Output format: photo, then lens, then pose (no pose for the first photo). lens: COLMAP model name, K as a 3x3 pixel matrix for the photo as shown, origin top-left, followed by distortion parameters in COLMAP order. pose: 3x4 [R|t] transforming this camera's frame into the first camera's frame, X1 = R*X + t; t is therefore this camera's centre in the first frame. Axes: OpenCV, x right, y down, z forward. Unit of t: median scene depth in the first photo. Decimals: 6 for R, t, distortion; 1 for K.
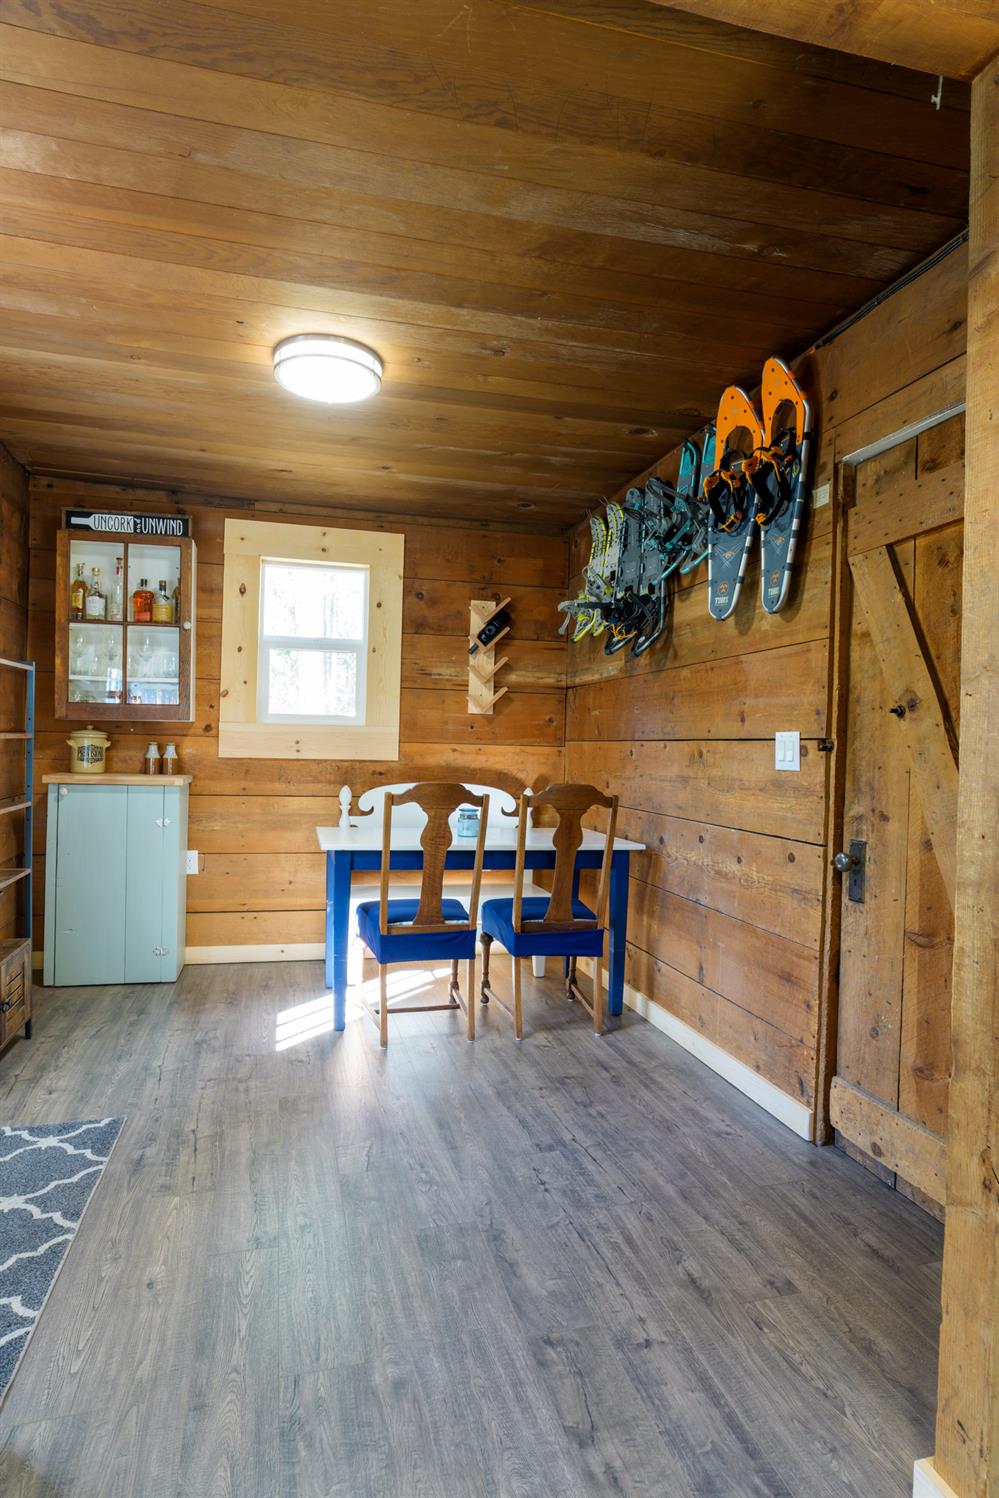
lens RADIAL K [[807.4, 0, 496.7], [0, 807.4, 752.6], [0, 0, 1]] dist [-0.025917, 0.004687]
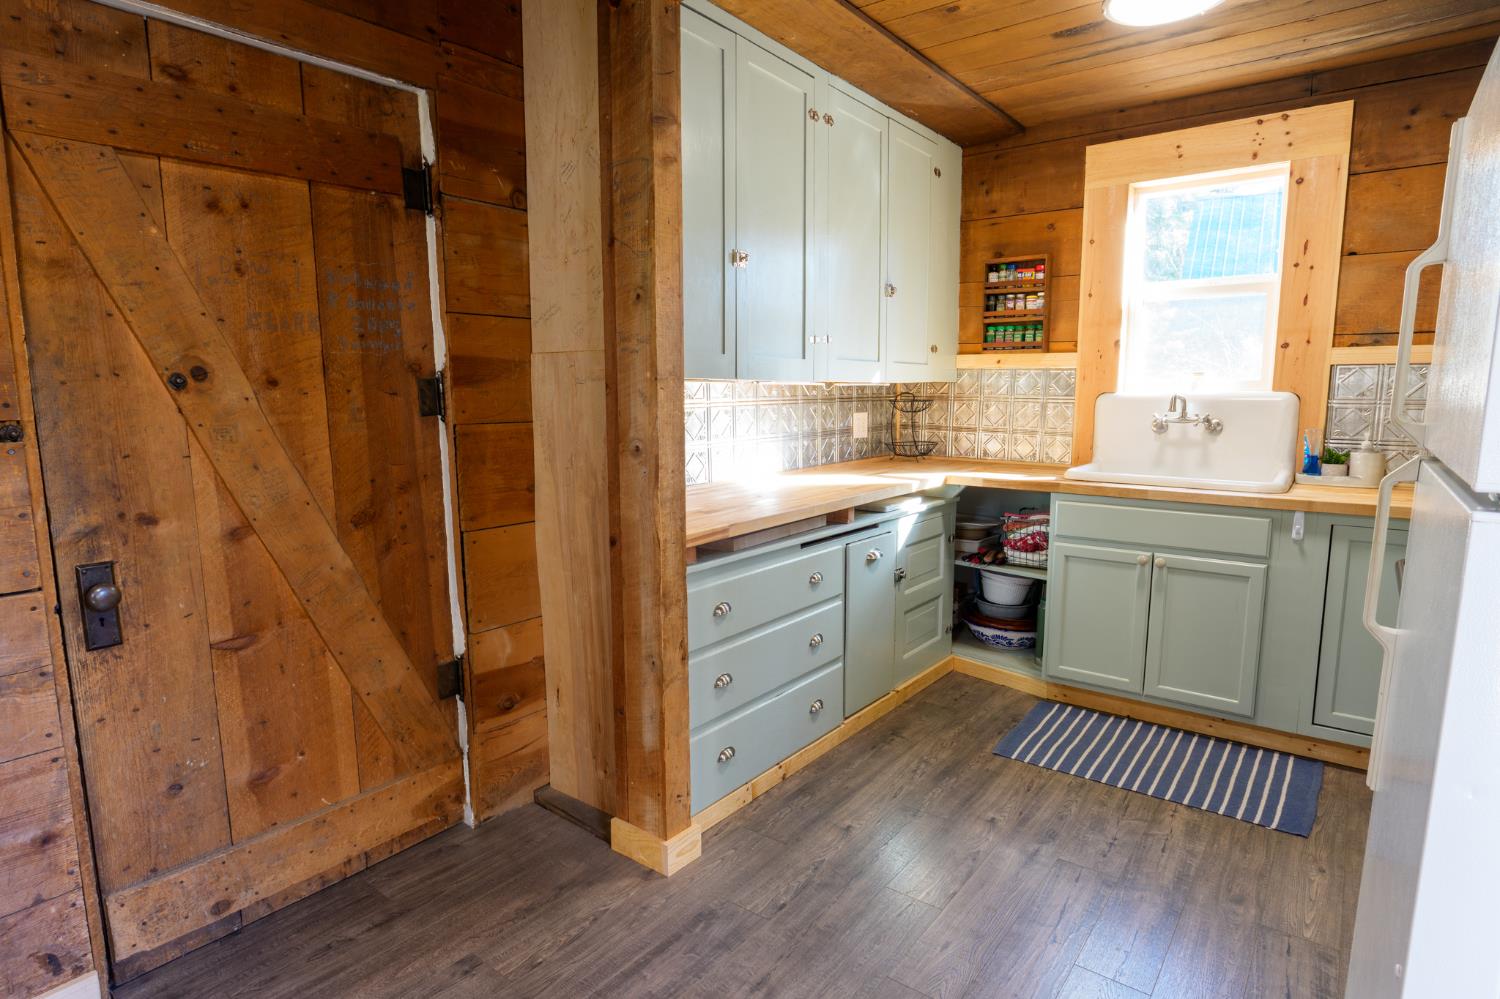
lens RADIAL K [[808.5, 0, 746.6], [0, 808.5, 498.9], [0, 0, 1]] dist [-0.025917, 0.004687]
pose [[-0.608086, -0.126844, 0.783672, -0.257822], [-0.000797, 0.987250, 0.159175, -0.034150], [-0.793871, 0.096167, -0.600434, 0.568221]]
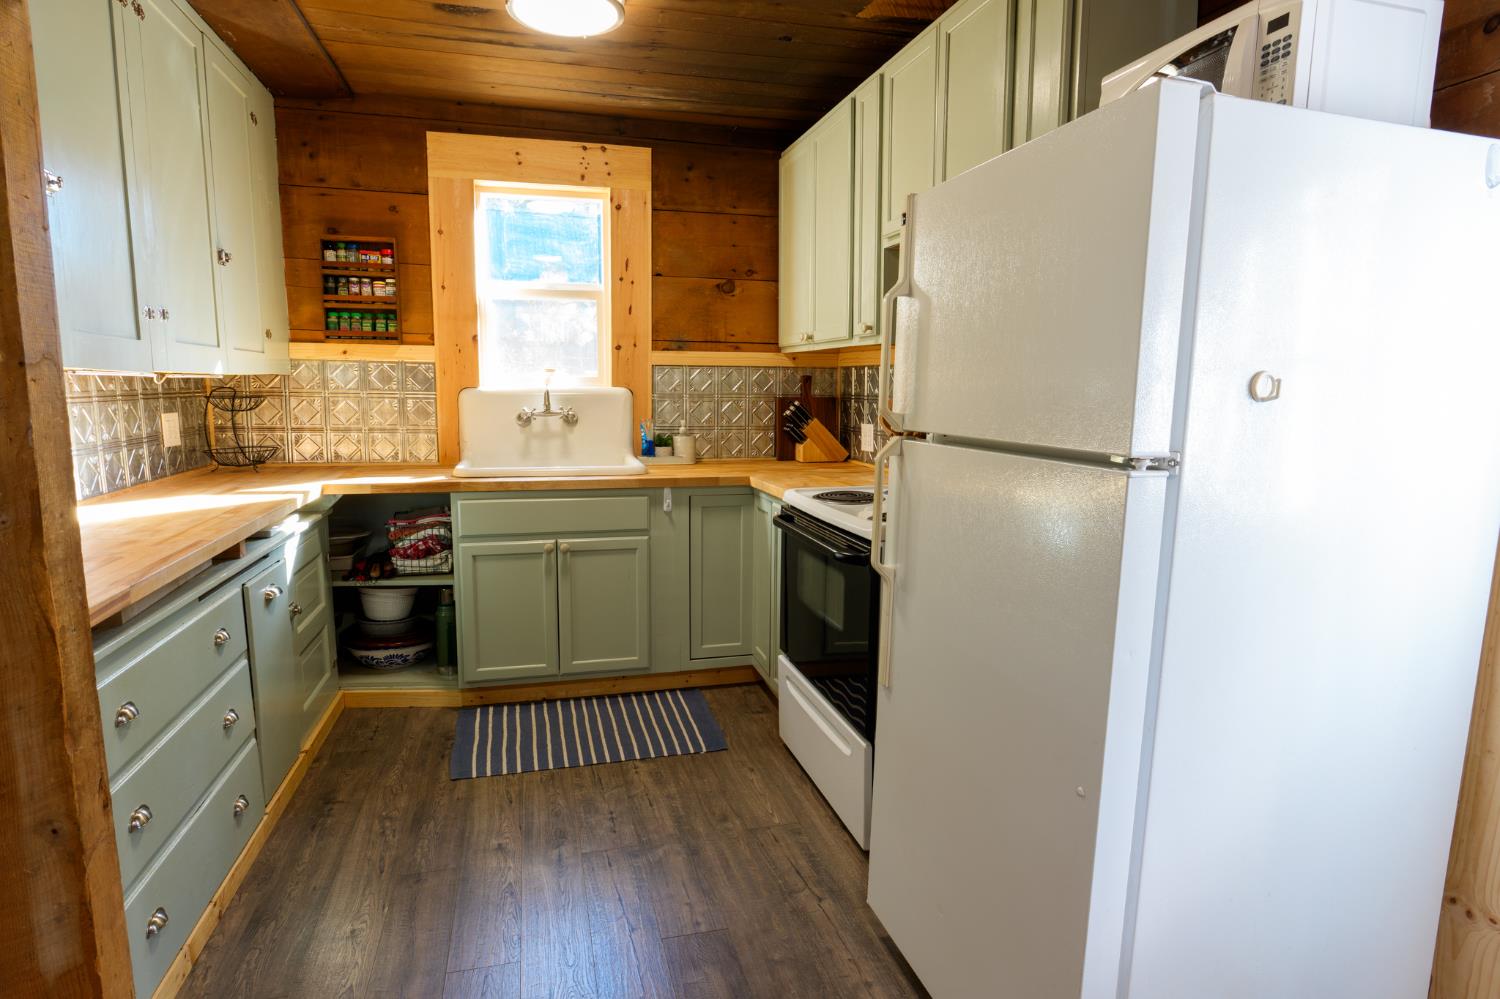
lens RADIAL K [[808.5, 0, 746.6], [0, 808.5, 498.9], [0, 0, 1]] dist [-0.025917, 0.004687]
pose [[-0.999496, -0.030782, -0.007789, -0.088530], [-0.031605, 0.988063, 0.150774, -0.031226], [0.003055, 0.150944, -0.988538, 0.602768]]
